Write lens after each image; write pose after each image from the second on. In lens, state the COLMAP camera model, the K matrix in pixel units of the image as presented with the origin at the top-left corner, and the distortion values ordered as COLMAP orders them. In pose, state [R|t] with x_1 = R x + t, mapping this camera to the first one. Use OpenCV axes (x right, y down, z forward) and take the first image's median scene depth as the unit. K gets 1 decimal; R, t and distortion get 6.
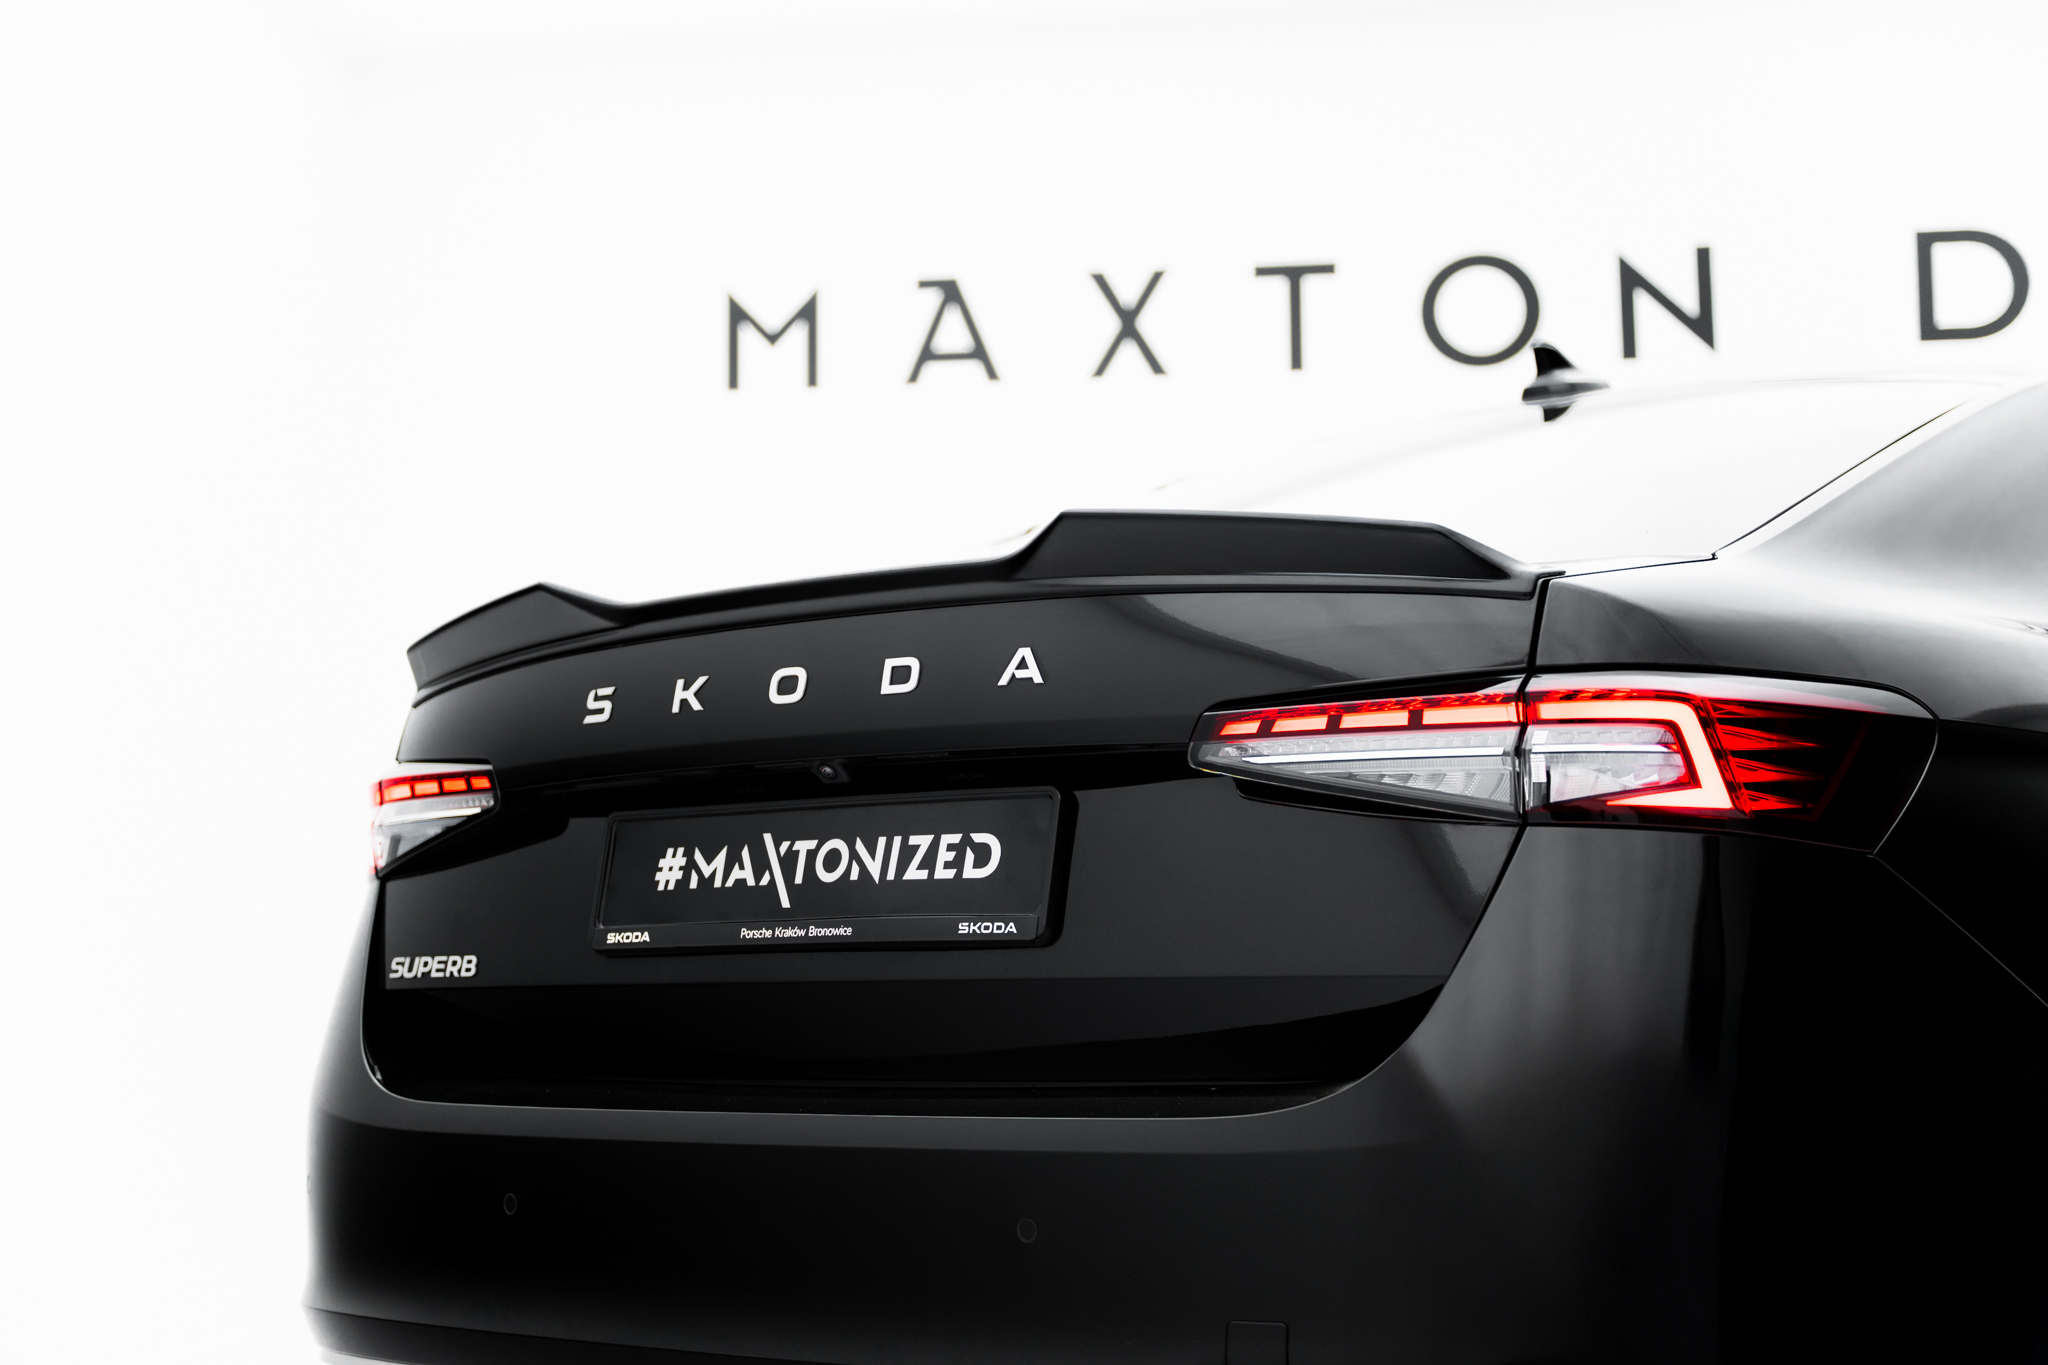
lens RADIAL K [[3021.9, 0, 1056.6], [0, 3021.9, 682.7], [0, 0, 1]] dist [-0.040512, -0.047634]
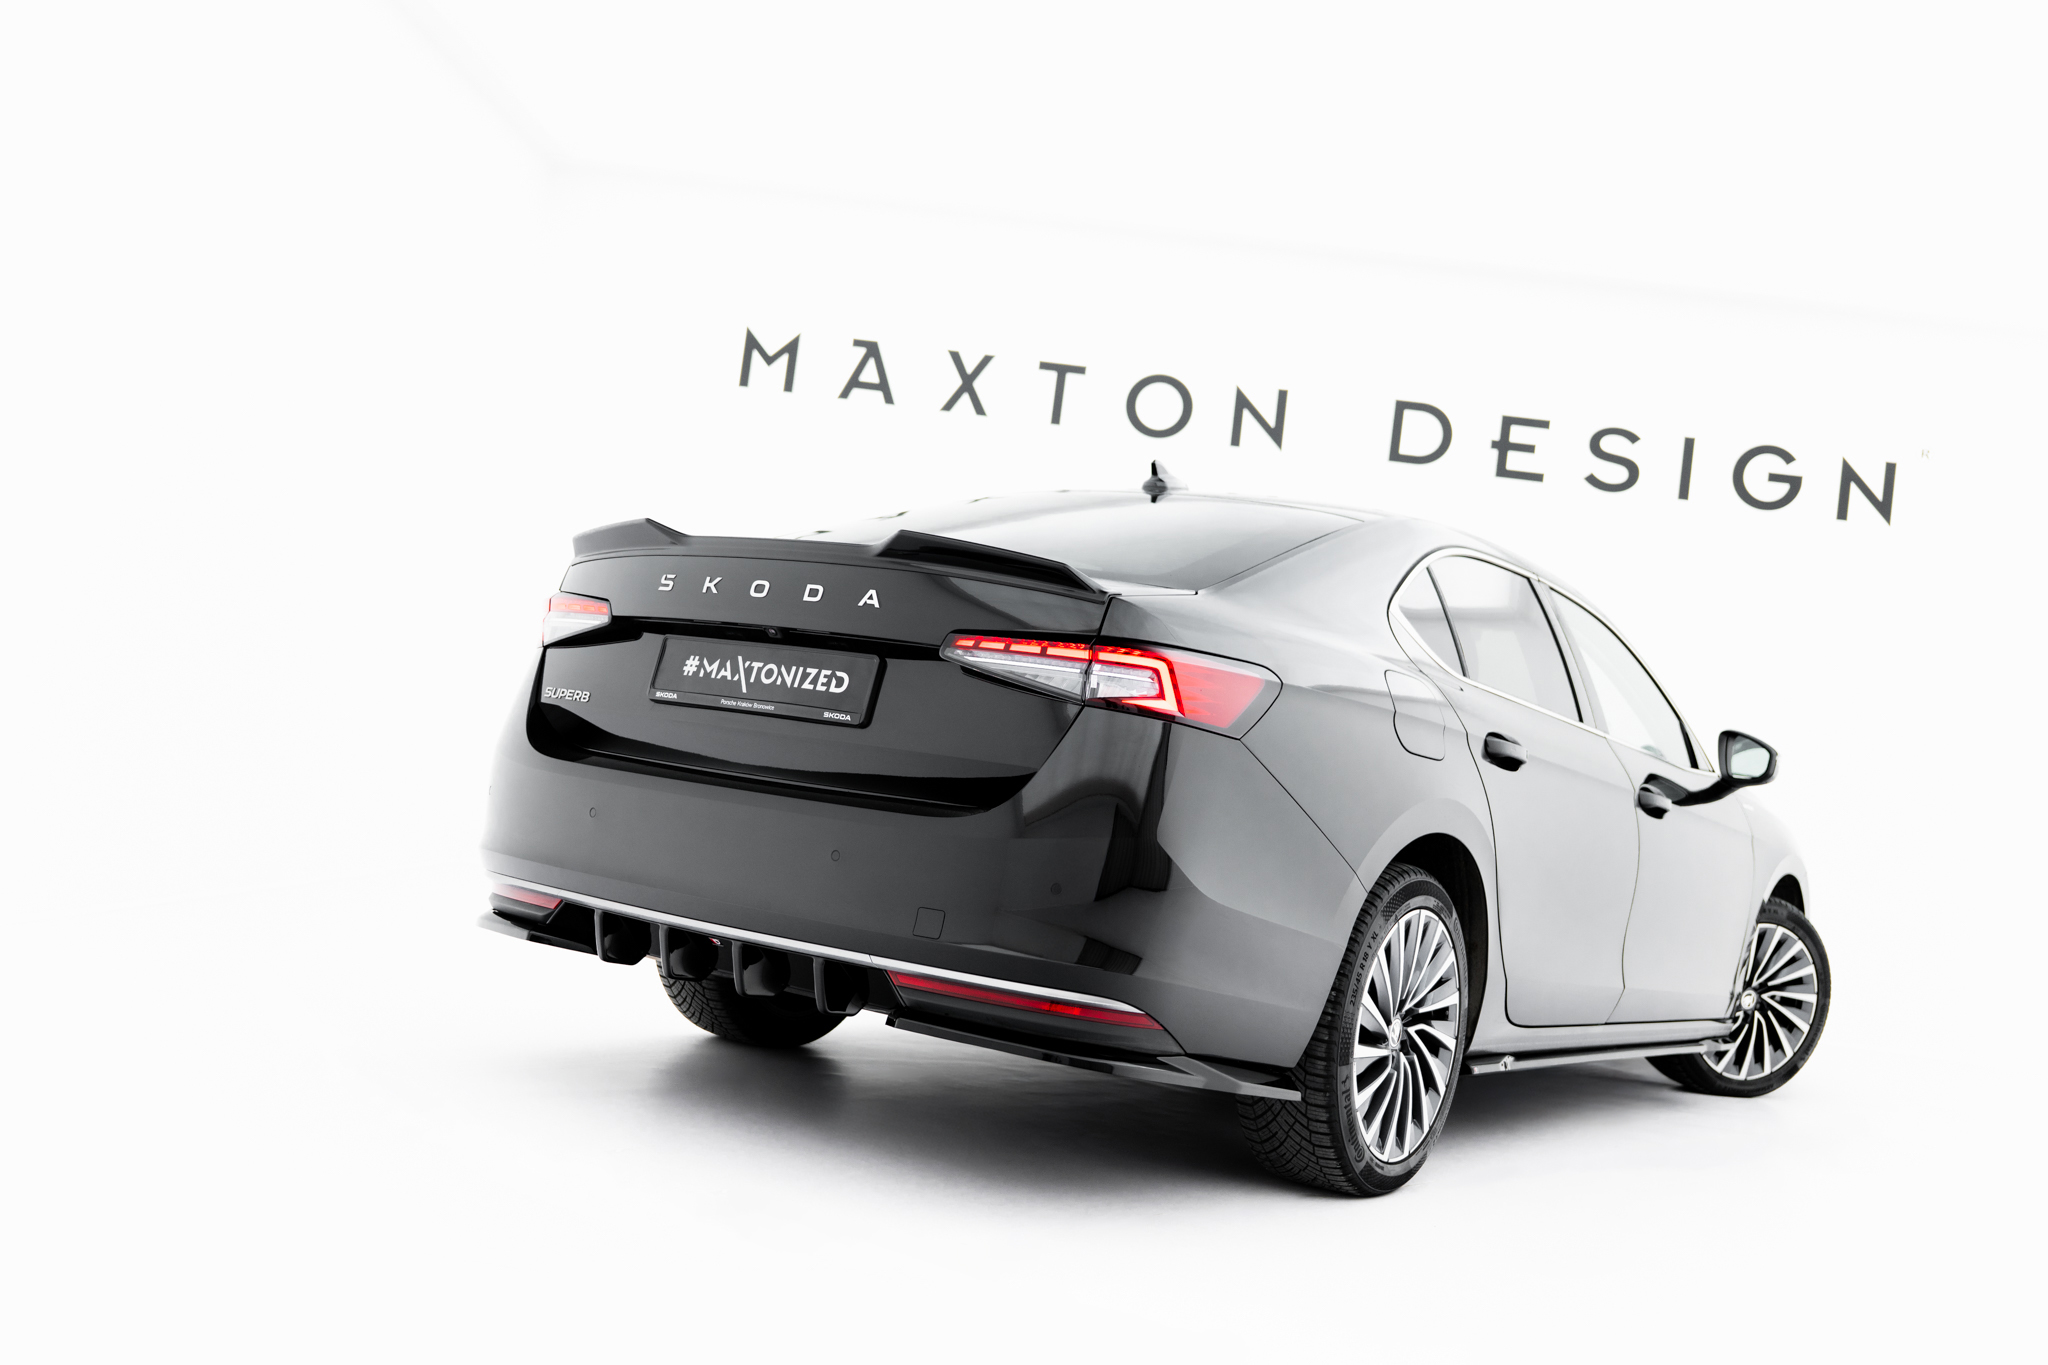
lens RADIAL K [[1802.3, 0, 1024.0], [0, 1802.3, 682.5], [0, 0, 1]] dist [0.003460, -0.006390]
pose [[0.987266, 0.141148, 0.073376, 0.010257], [-0.145670, 0.987487, 0.060416, -0.037500], [-0.063930, -0.070335, 0.995473, -0.270736]]
